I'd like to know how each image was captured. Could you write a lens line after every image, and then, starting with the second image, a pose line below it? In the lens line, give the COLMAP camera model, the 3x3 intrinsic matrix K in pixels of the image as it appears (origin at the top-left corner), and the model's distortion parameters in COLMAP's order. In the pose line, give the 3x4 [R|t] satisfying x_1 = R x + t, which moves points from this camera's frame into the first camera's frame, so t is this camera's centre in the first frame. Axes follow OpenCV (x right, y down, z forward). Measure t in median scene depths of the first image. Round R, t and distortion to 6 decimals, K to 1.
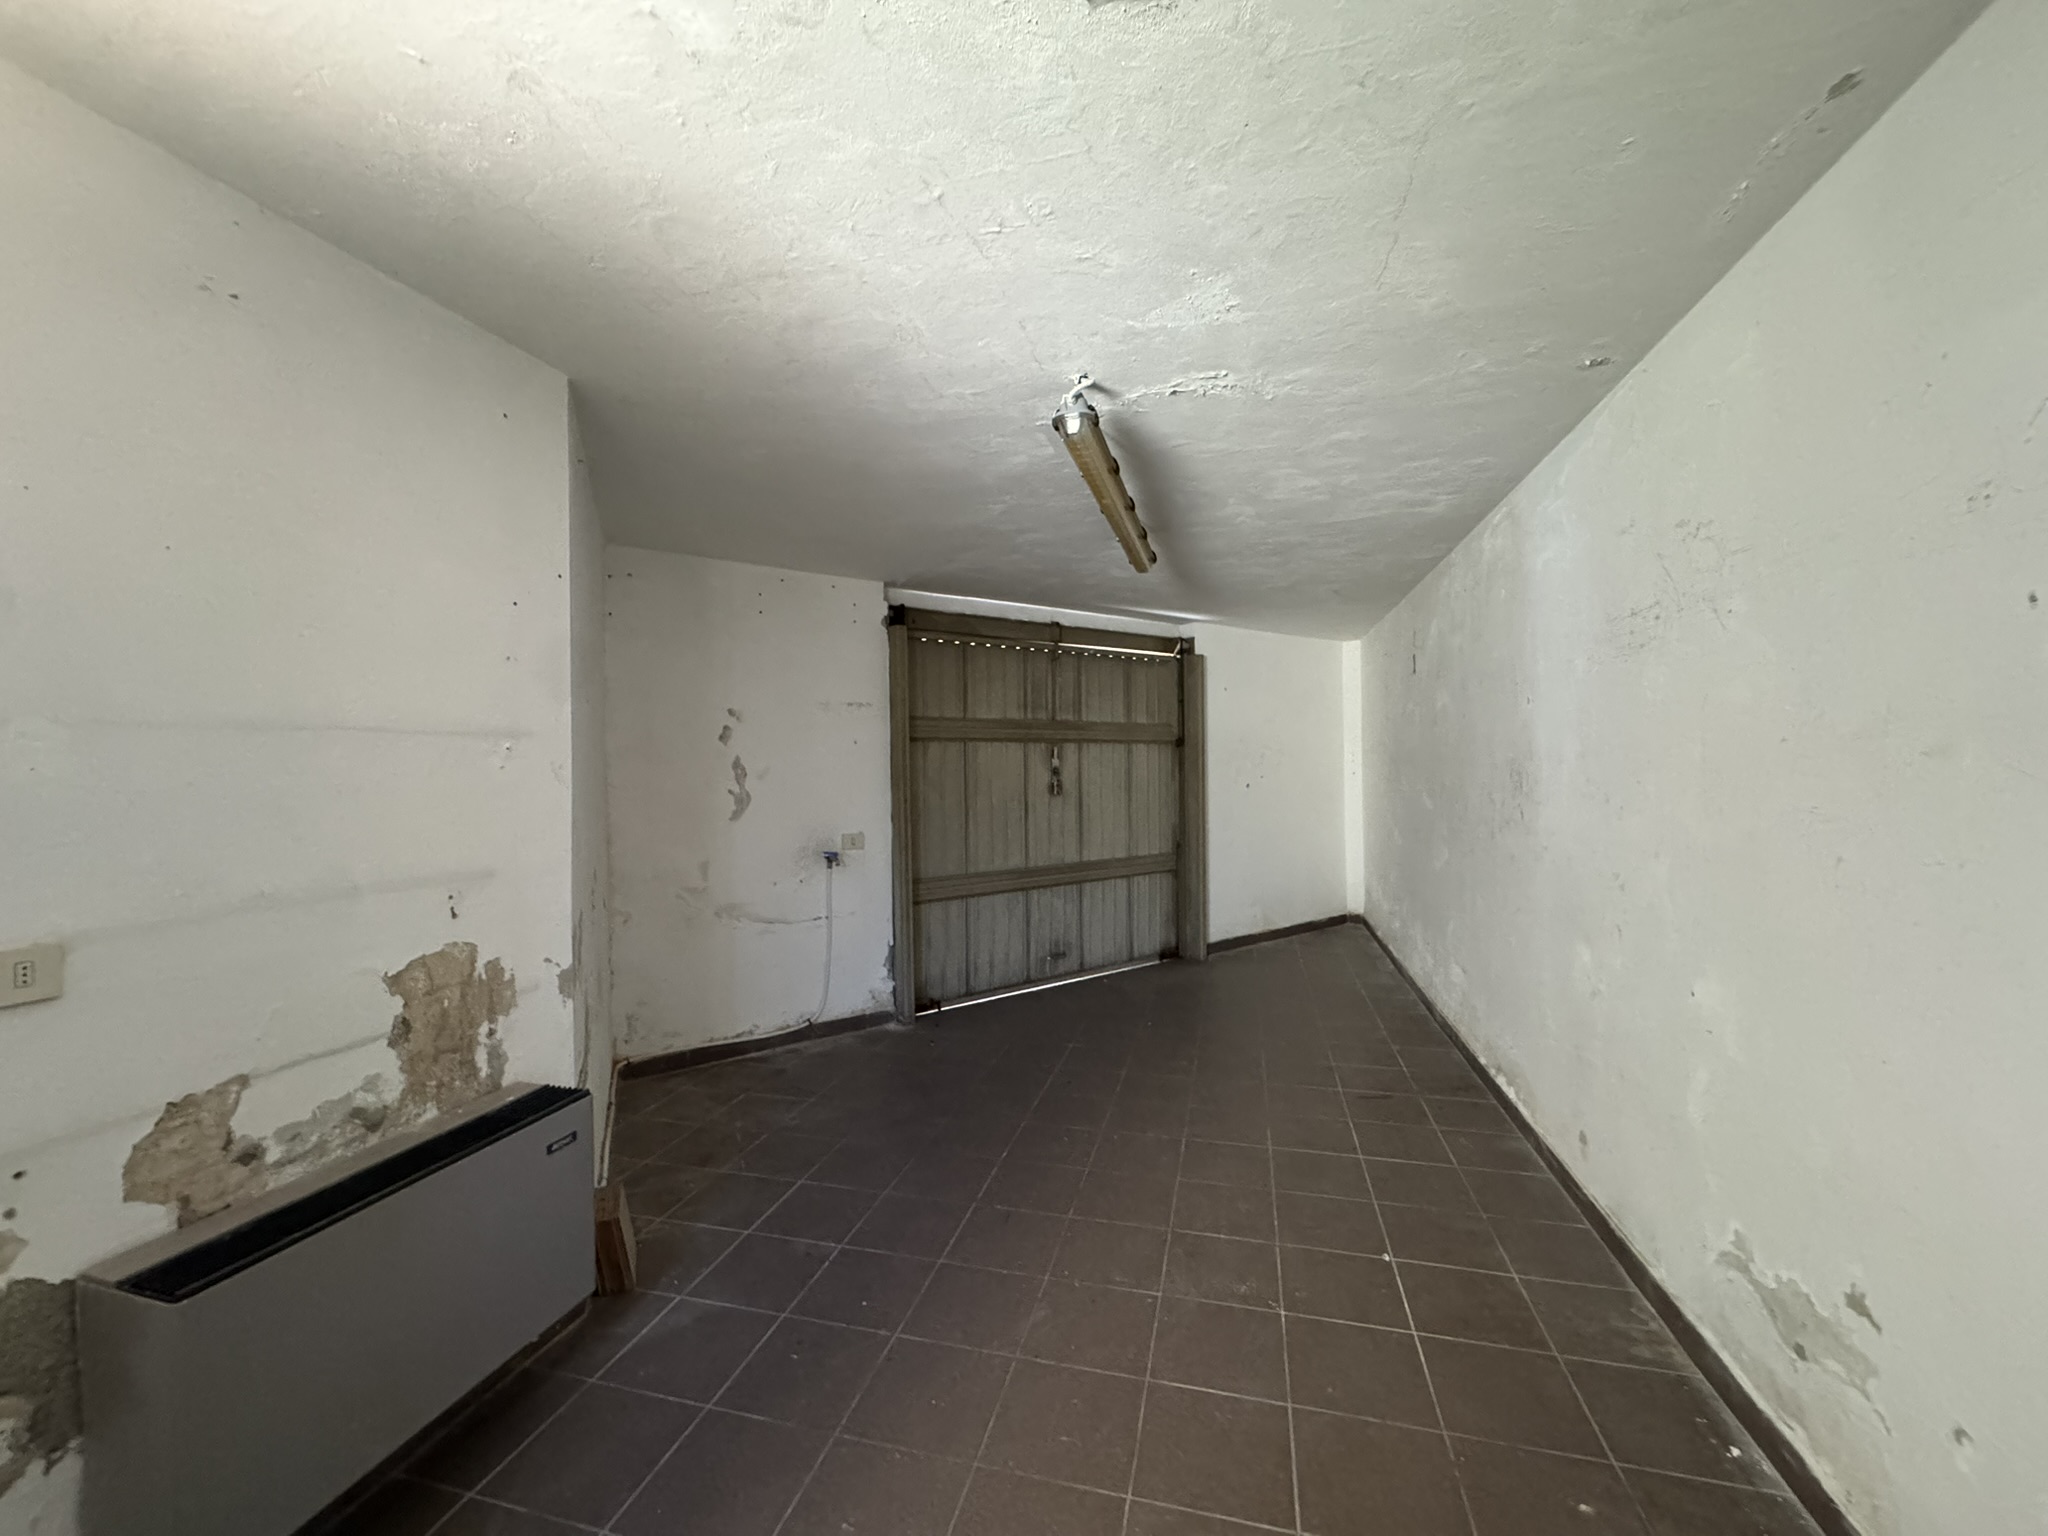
lens RADIAL K [[818.6, 0, 1024.8], [0, 818.6, 770.9], [0, 0, 1]] dist [-0.003330, 0.000679]
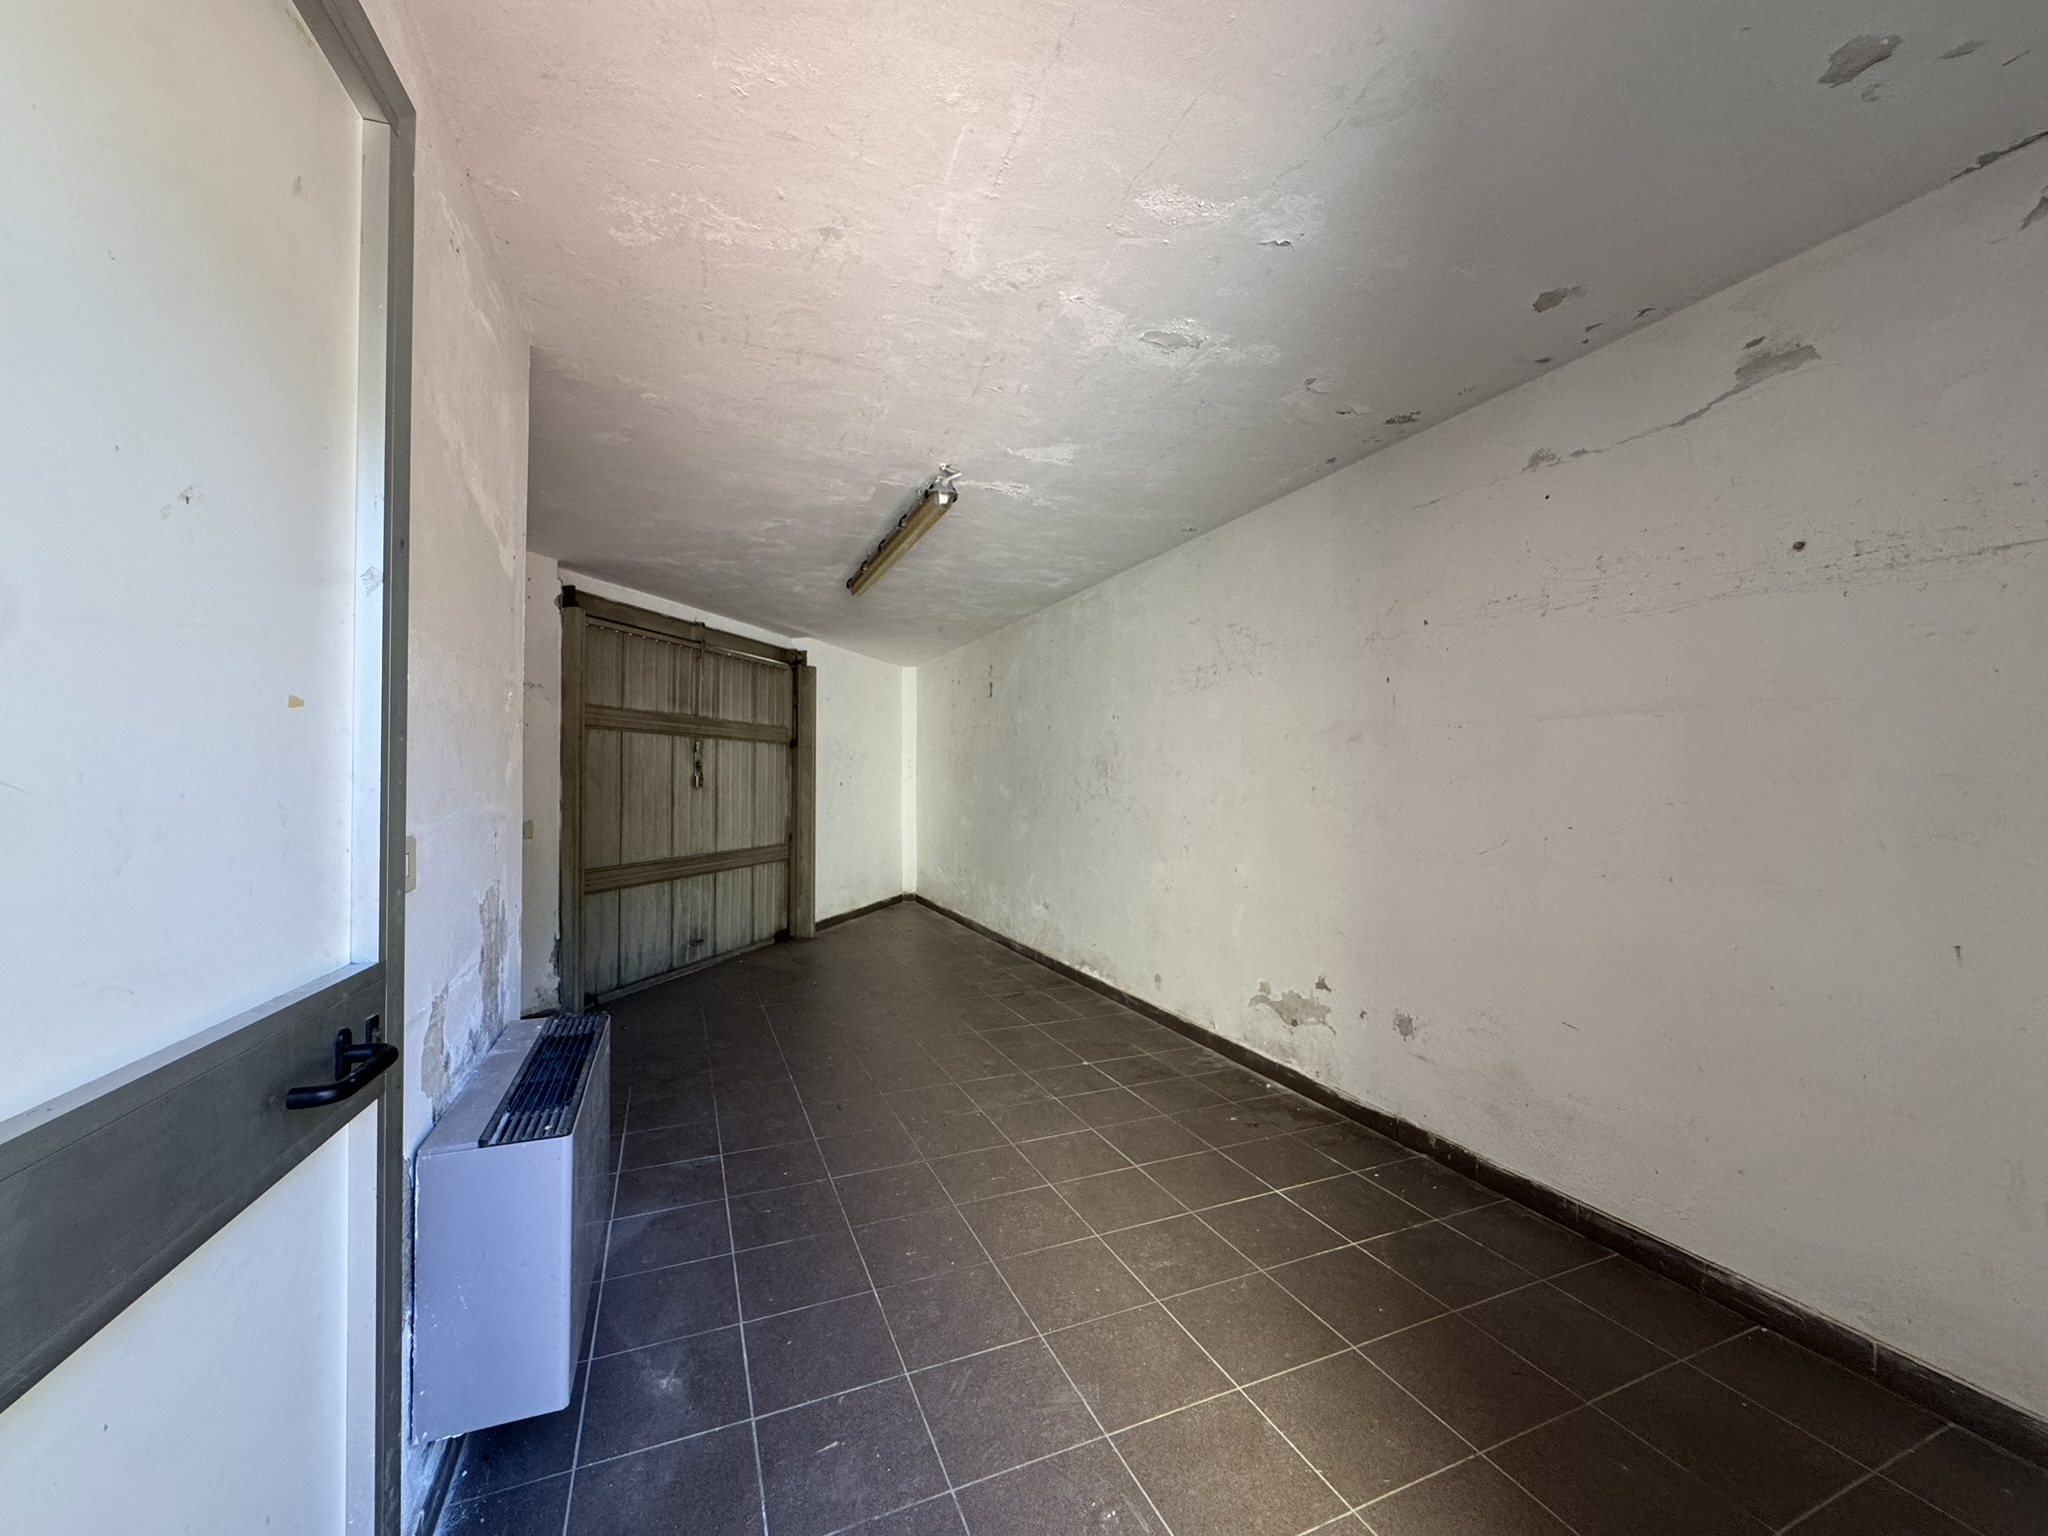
lens RADIAL K [[818.6, 0, 1026.2], [0, 818.6, 771.9], [0, 0, 1]] dist [-0.003330, 0.000679]
pose [[0.789320, 0.018080, 0.613716, -0.281676], [-0.004257, 0.999703, -0.023976, 0.033858], [-0.613968, 0.016312, 0.789163, -0.080977]]
